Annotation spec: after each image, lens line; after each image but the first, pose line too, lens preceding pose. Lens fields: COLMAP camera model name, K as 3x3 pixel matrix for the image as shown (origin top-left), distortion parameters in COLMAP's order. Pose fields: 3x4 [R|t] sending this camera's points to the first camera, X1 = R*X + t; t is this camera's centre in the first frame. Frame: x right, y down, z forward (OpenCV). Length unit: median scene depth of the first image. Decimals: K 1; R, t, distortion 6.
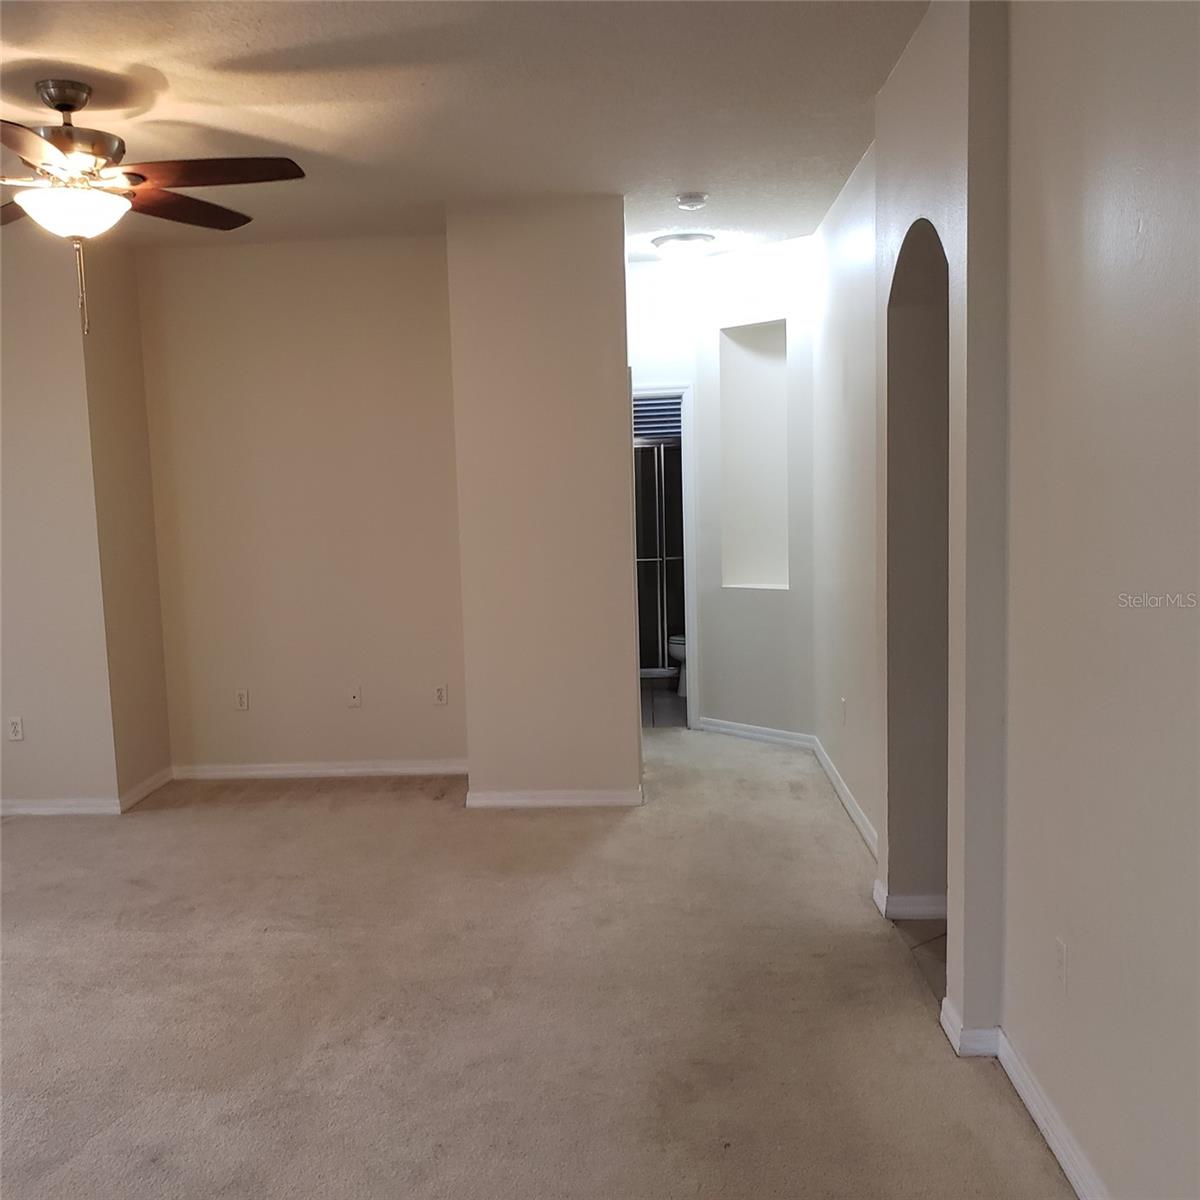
lens RADIAL K [[1247.3, 0, 594.3], [0, 1247.3, 647.6], [0, 0, 1]] dist [0.014309, 0.015685]
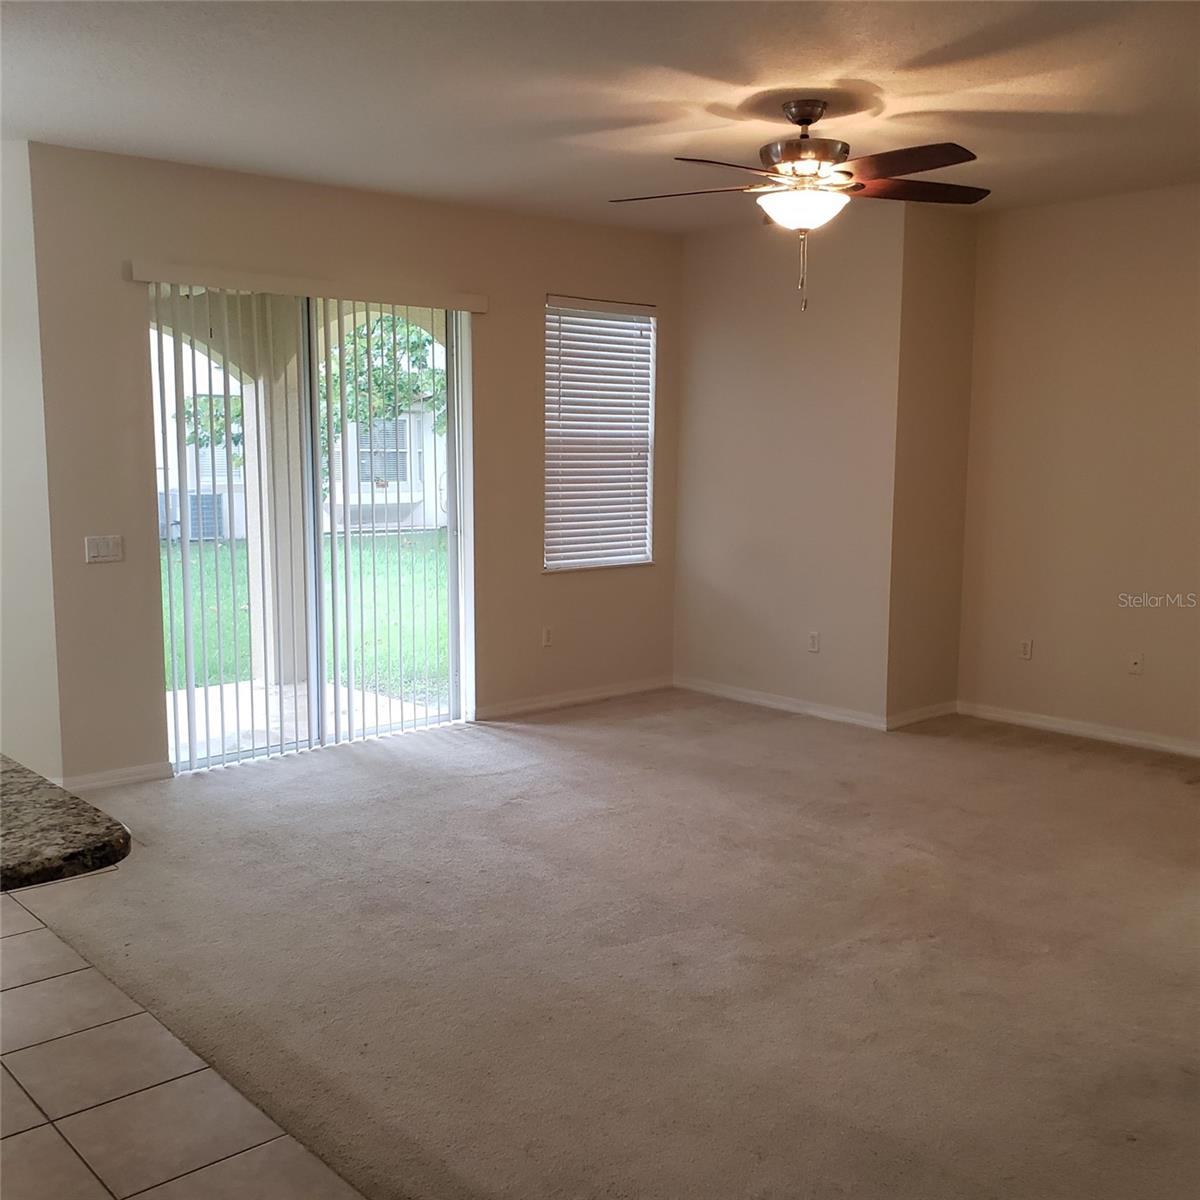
lens RADIAL K [[1247.3, 0, 594.3], [0, 1247.3, 647.6], [0, 0, 1]] dist [0.014309, 0.015685]
pose [[0.734252, 0.149968, -0.662105, 0.292238], [-0.122716, 0.988549, 0.087820, -0.013005], [0.667694, 0.016769, 0.744247, -0.015465]]
